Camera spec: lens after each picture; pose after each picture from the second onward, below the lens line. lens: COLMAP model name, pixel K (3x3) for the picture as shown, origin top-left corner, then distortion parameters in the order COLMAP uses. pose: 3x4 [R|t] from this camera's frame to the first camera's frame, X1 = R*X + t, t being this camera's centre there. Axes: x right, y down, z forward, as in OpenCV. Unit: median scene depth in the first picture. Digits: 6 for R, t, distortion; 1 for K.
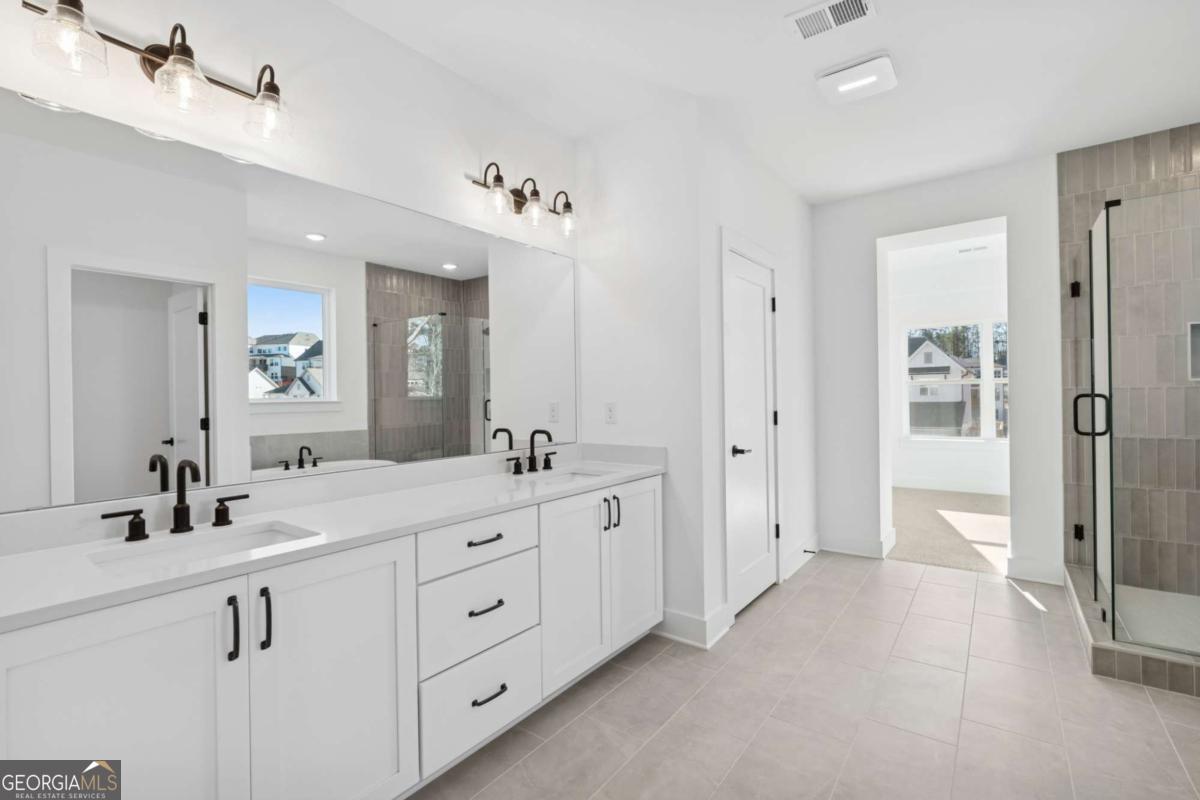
lens RADIAL K [[540.8, 0, 600.8], [0, 540.8, 396.3], [0, 0, 1]] dist [-0.004326, 0.000108]
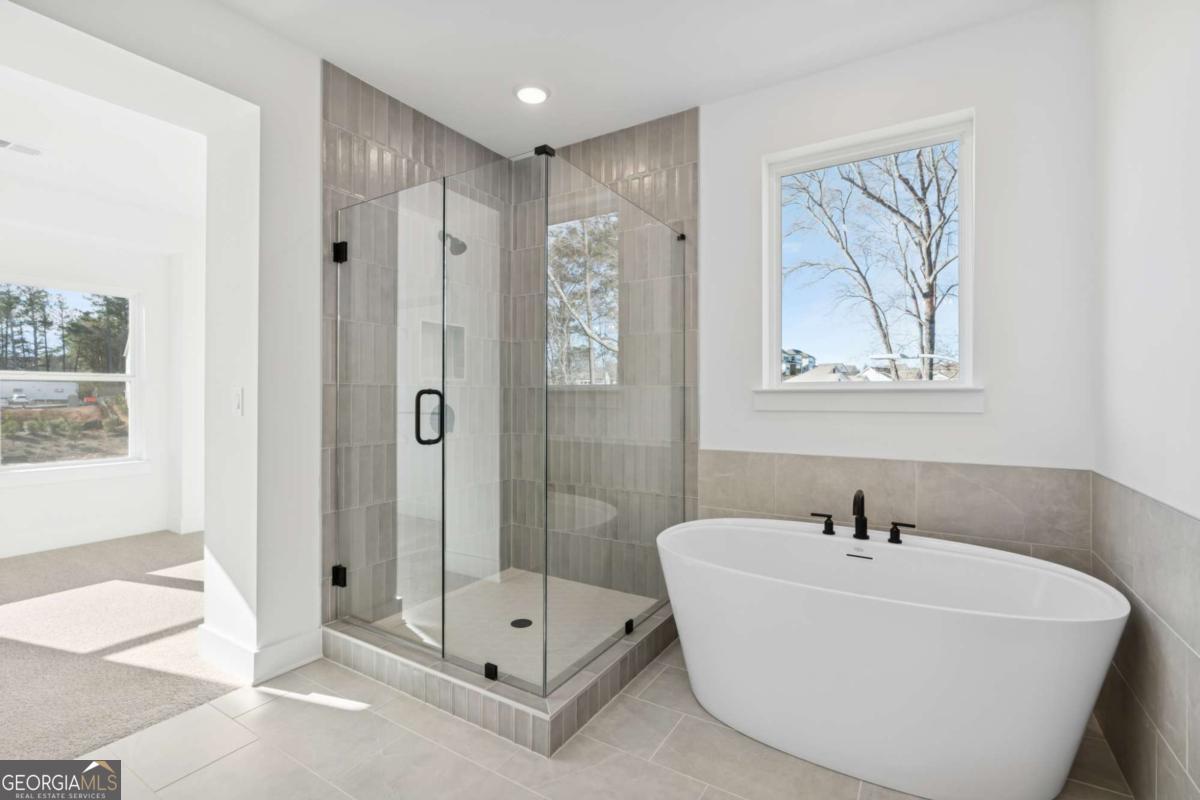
lens RADIAL K [[540.8, 0, 600.9], [0, 540.8, 392.6], [0, 0, 1]] dist [-0.004326, 0.000108]
pose [[-0.087089, 0.019551, 0.996009, 0.104137], [0.002313, 0.999809, -0.019423, 0.013314], [-0.996198, 0.000612, -0.087117, 0.714627]]
